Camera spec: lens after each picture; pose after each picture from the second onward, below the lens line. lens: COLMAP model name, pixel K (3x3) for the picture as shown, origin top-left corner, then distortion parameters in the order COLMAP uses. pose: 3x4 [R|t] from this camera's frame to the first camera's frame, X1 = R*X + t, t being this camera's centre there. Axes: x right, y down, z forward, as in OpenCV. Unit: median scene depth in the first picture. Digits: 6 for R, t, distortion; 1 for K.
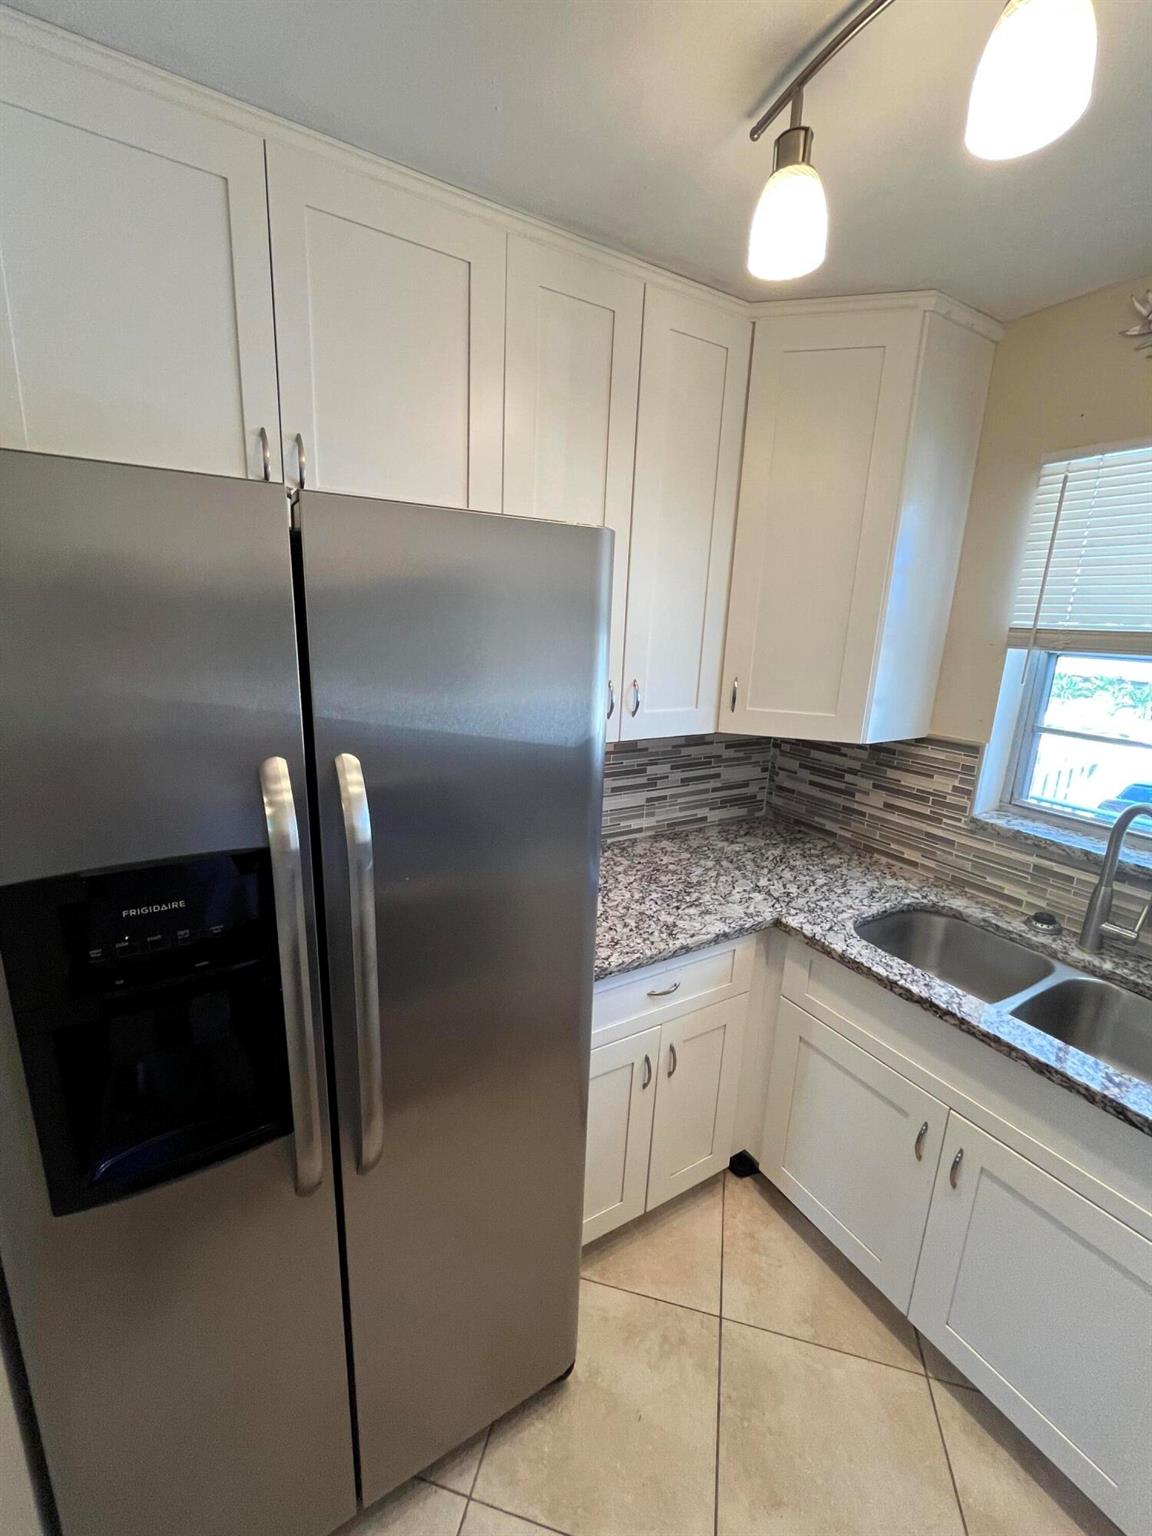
lens RADIAL K [[628.3, 0, 574.7], [0, 628.3, 763.9], [0, 0, 1]] dist [-0.005056, 0.000706]
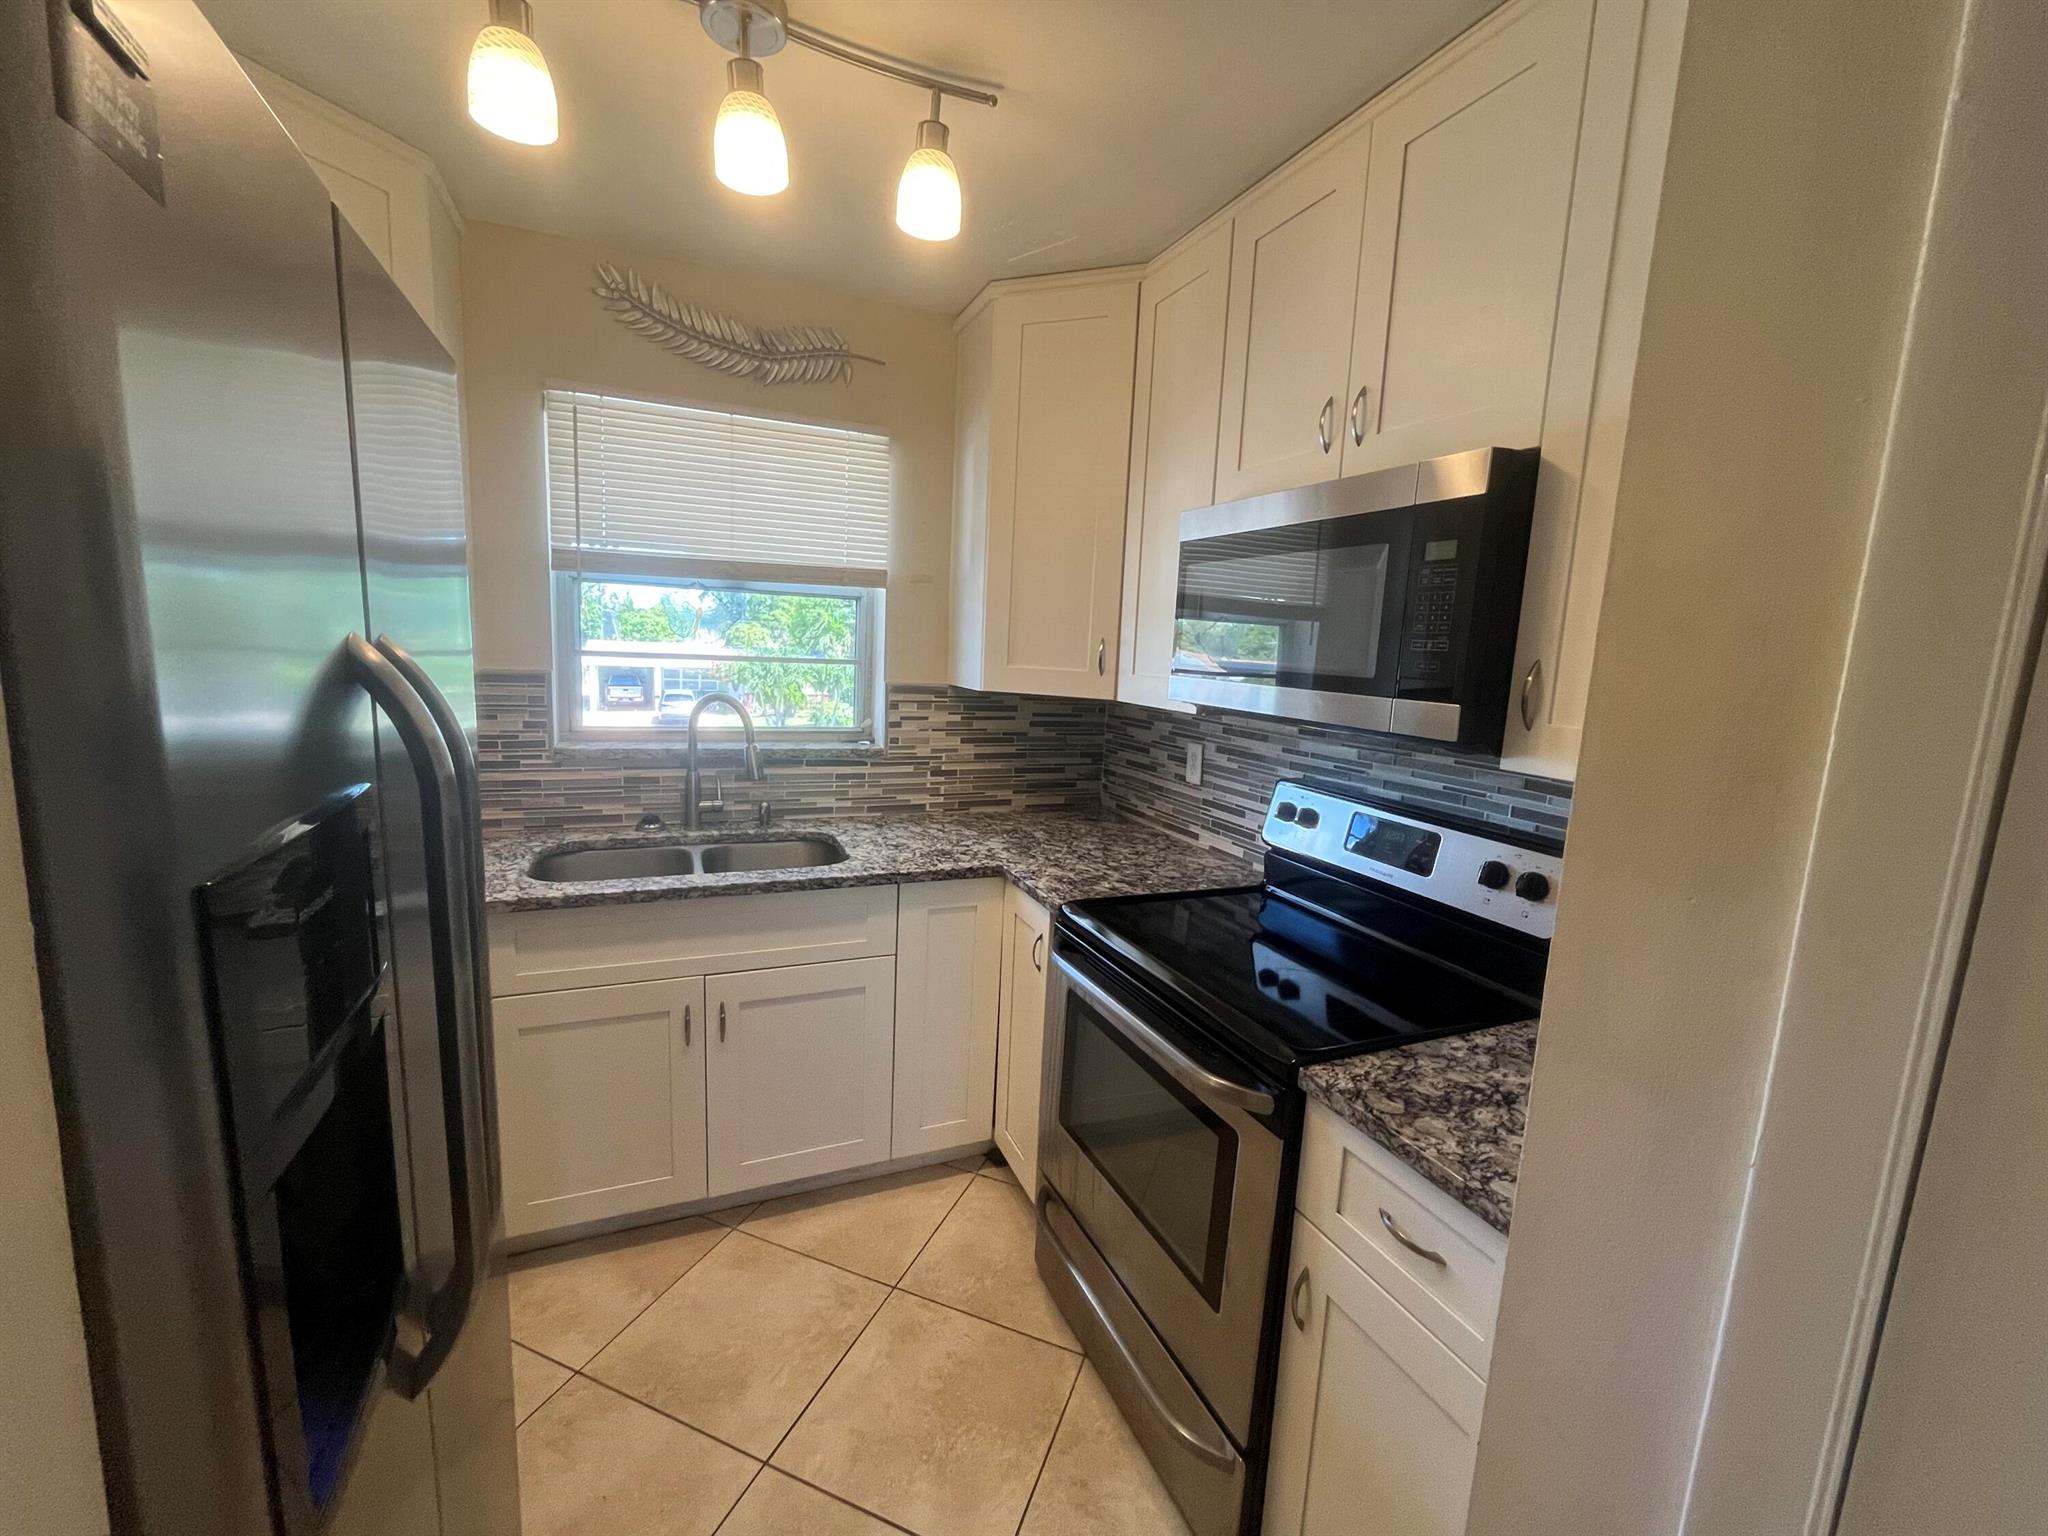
lens RADIAL K [[837.8, 0, 1017.6], [0, 837.8, 768.6], [0, 0, 1]] dist [-0.005056, 0.000706]
pose [[0.136842, -0.183240, 0.973497, -0.591580], [0.187788, 0.969721, 0.156132, 0.054455], [-0.972630, 0.161446, 0.167109, 0.126654]]
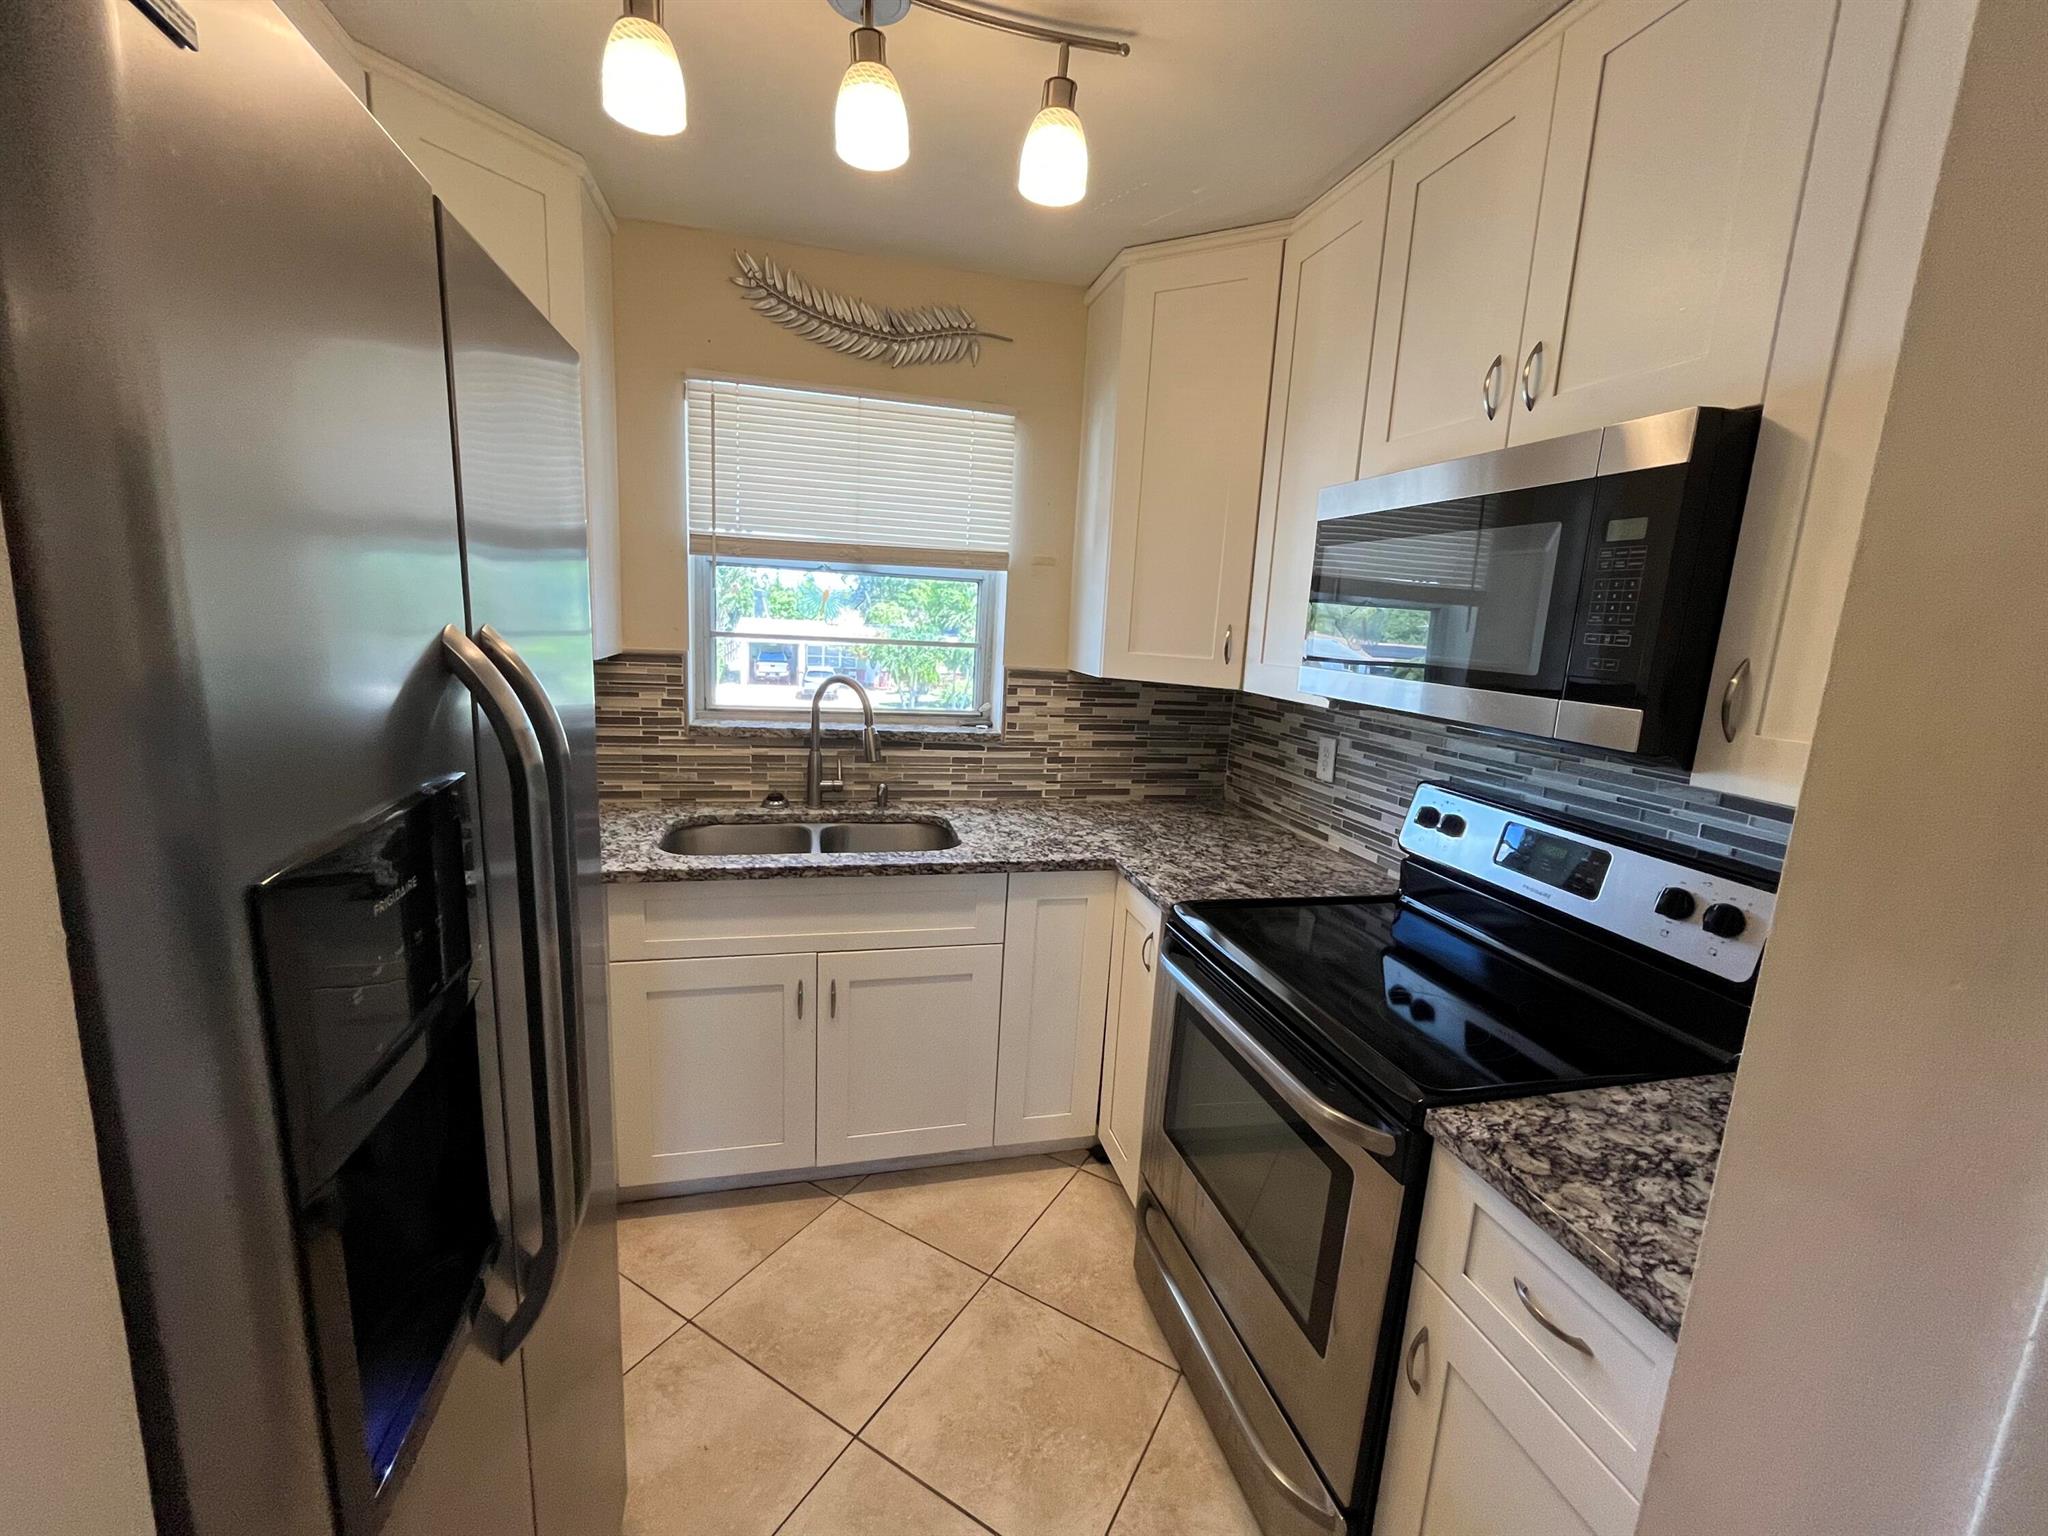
lens RADIAL K [[837.8, 0, 1017.7], [0, 837.8, 768.8], [0, 0, 1]] dist [-0.005056, 0.000706]
pose [[0.289145, -0.197904, 0.936605, -0.549321], [0.179788, 0.972213, 0.149925, 0.051677], [-0.940251, 0.125040, 0.316692, 0.111845]]
